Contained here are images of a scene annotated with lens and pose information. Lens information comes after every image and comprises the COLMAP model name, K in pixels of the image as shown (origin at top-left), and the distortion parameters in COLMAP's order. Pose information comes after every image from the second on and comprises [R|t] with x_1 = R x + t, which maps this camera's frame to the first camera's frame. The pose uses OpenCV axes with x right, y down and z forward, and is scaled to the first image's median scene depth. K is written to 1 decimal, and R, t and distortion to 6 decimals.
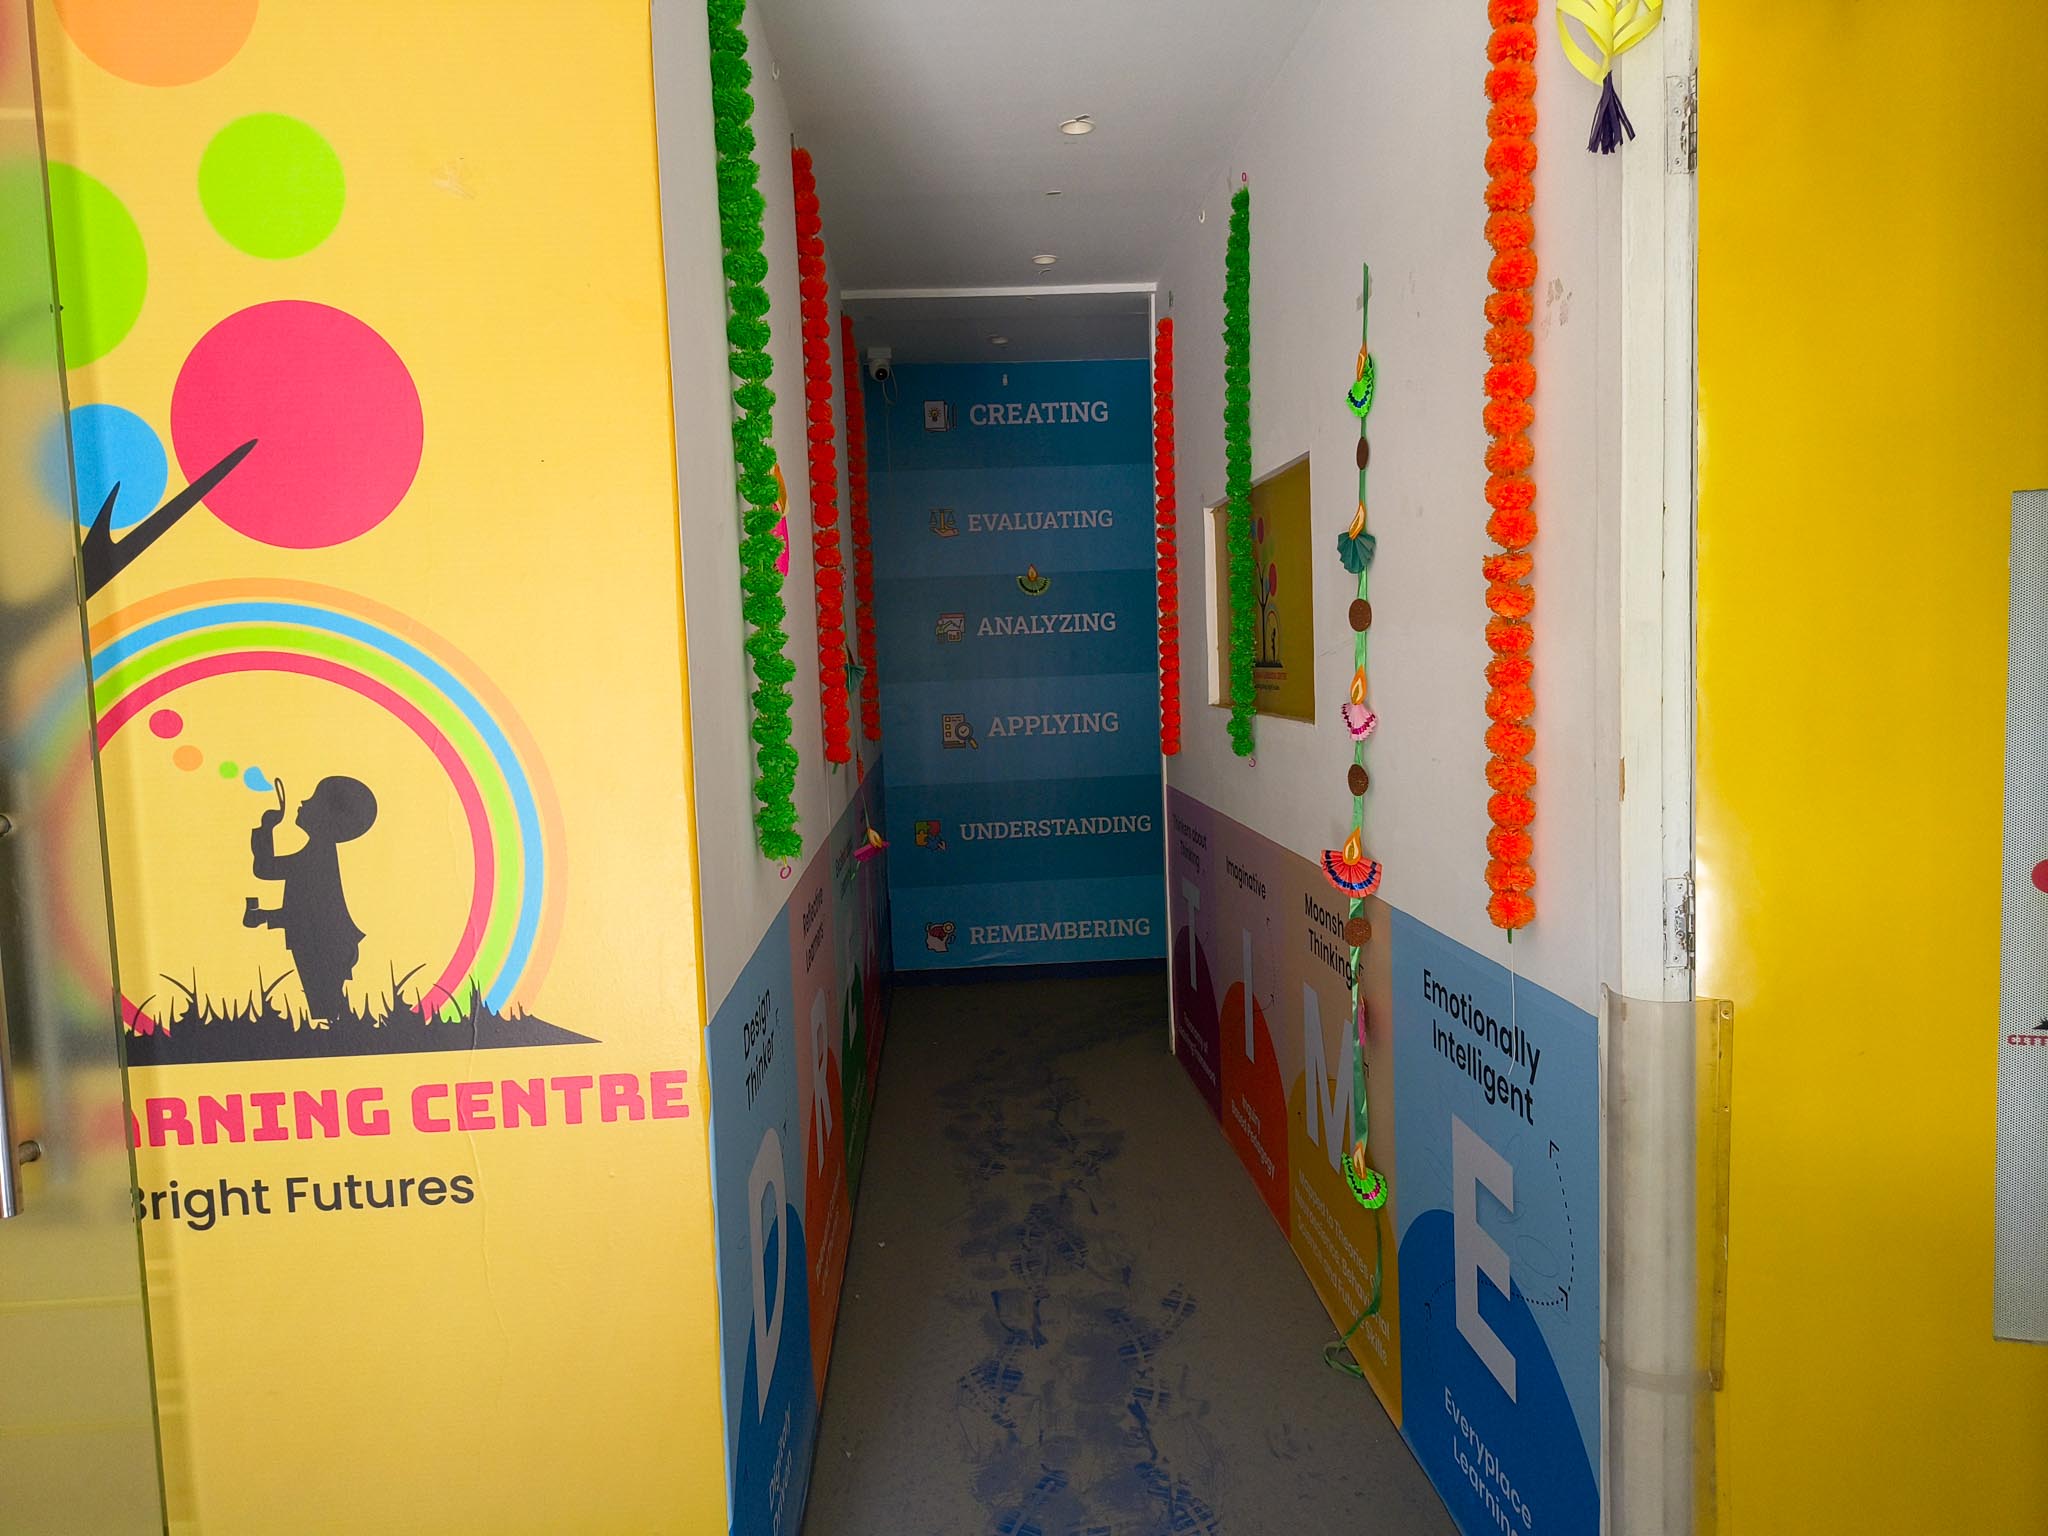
lens RADIAL K [[1432.5, 0, 1028.3], [0, 1432.5, 765.7], [0, 0, 1]] dist [0.046827, -0.051237]
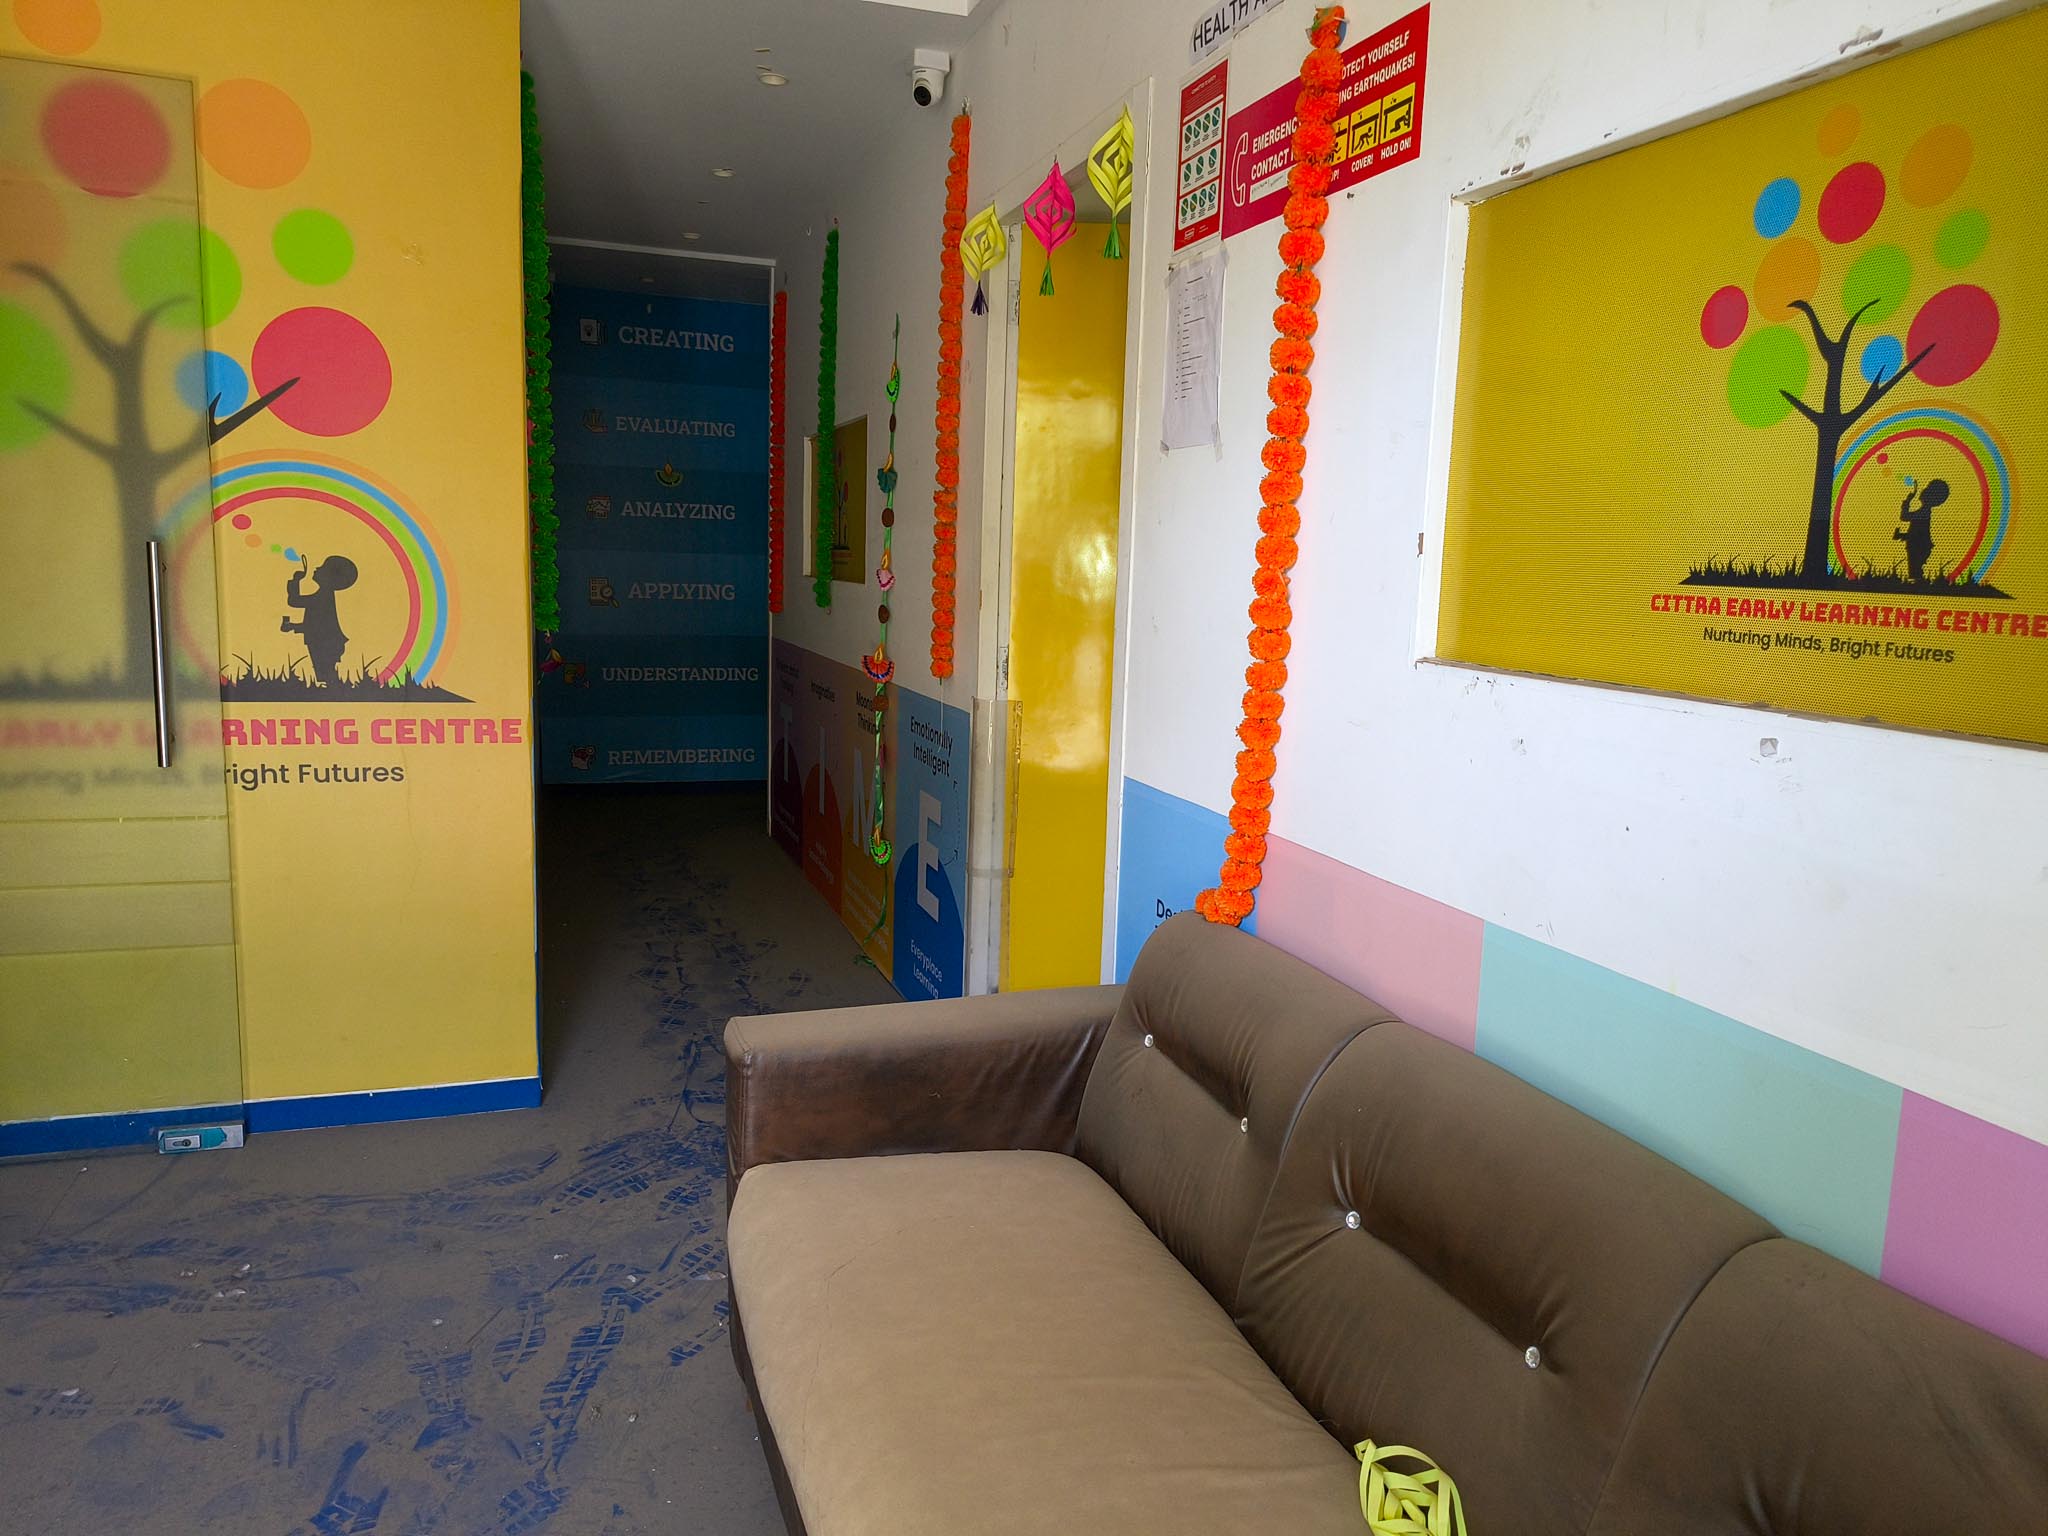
lens RADIAL K [[1432.5, 0, 1039.2], [0, 1432.5, 770.6], [0, 0, 1]] dist [0.046827, -0.051237]
pose [[0.960093, 0.027679, 0.278308, -0.093396], [-0.046619, 0.997008, 0.061664, 0.117173], [-0.275768, -0.072178, 0.958511, -1.018354]]
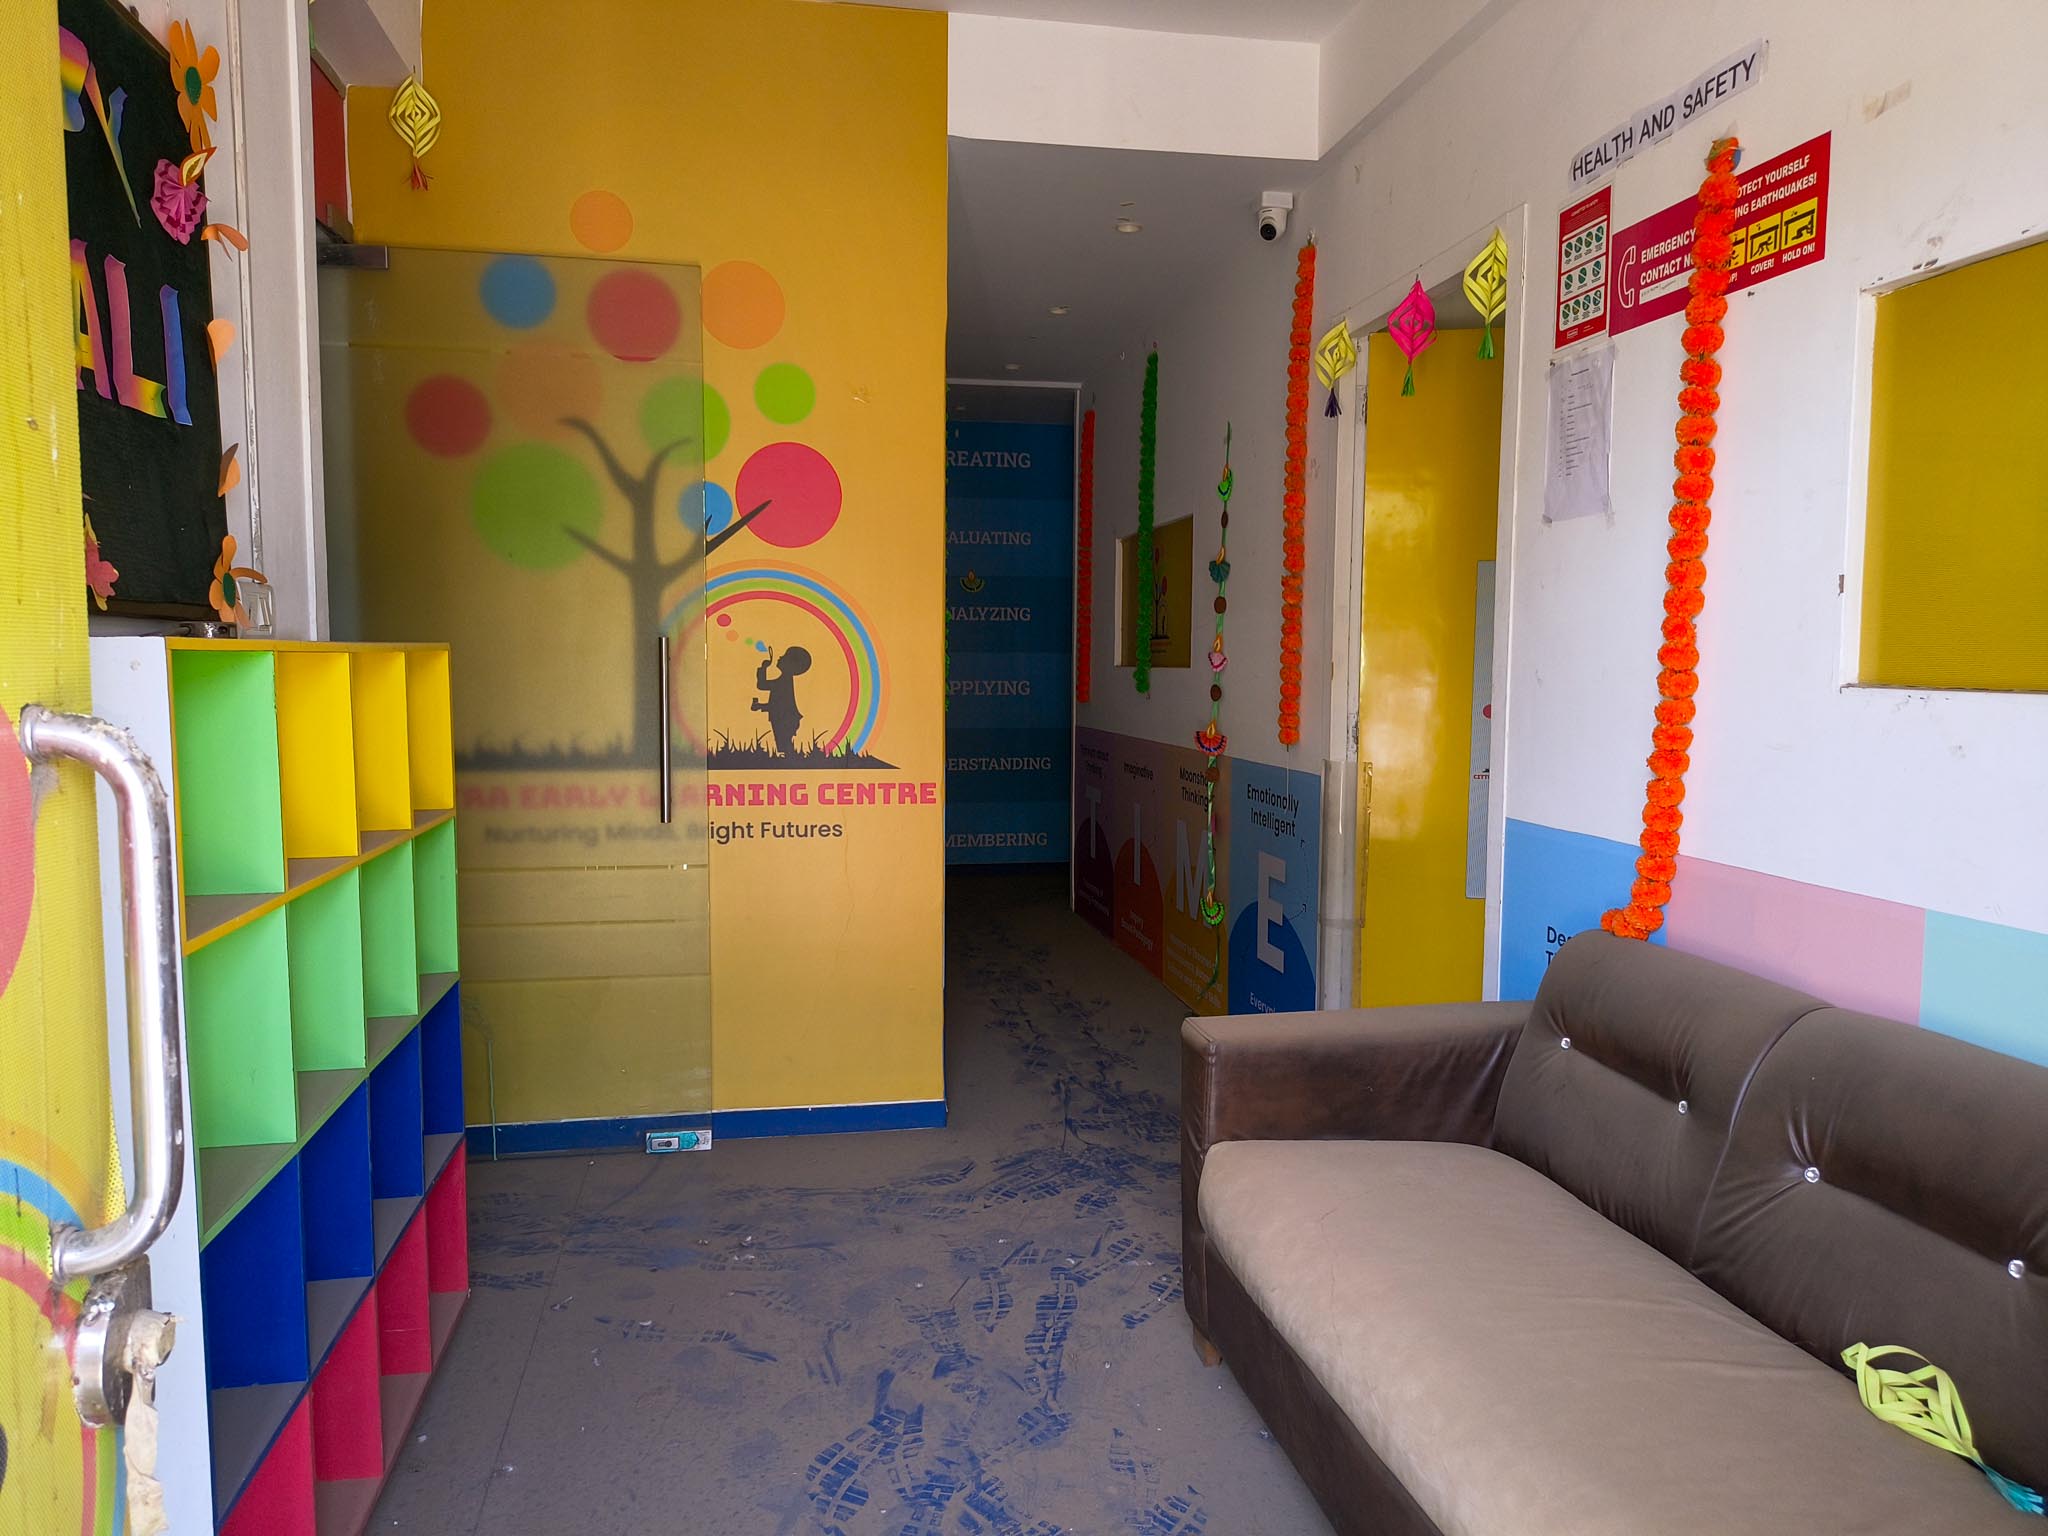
lens RADIAL K [[1432.5, 0, 1027.0], [0, 1432.5, 772.1], [0, 0, 1]] dist [0.046827, -0.051237]
pose [[0.992131, 0.032189, 0.120993, -0.340945], [-0.031941, 0.999482, -0.003987, 0.183859], [-0.121058, 0.000091, 0.992645, -1.185177]]
